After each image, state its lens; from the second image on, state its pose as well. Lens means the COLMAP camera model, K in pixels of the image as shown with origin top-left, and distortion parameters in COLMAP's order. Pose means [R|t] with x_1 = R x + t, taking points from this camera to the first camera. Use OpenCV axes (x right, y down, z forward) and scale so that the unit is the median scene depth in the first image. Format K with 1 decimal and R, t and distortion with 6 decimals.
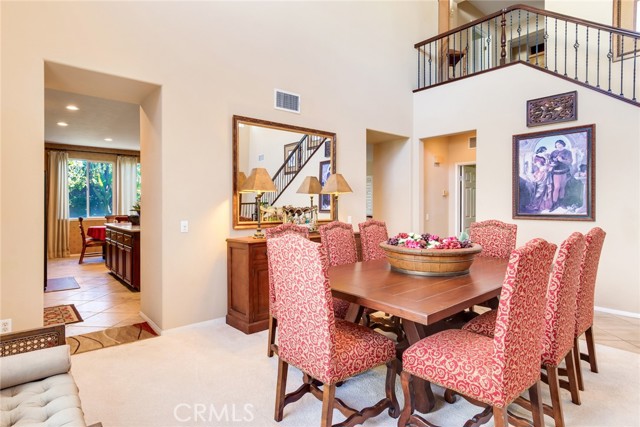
lens RADIAL K [[335.1, 0, 319.8], [0, 335.1, 207.9], [0, 0, 1]] dist [0.002971, 0.000986]
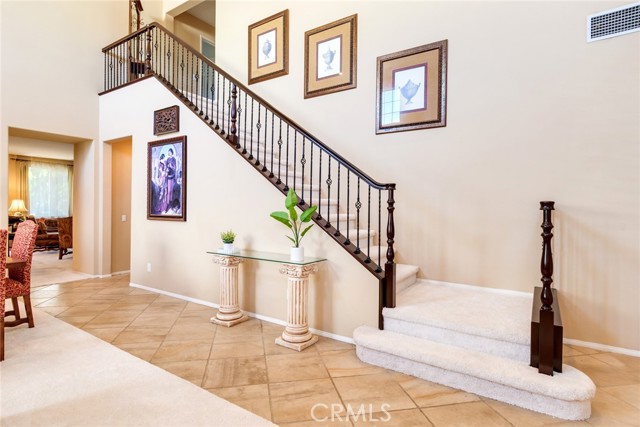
lens RADIAL K [[335.1, 0, 319.8], [0, 335.1, 207.9], [0, 0, 1]] dist [0.002971, 0.000986]
pose [[0.968871, 0.004304, 0.247528, 0.892266], [-0.002786, 0.999975, -0.006481, 0.000260], [-0.247550, 0.005590, 0.968859, -0.191516]]
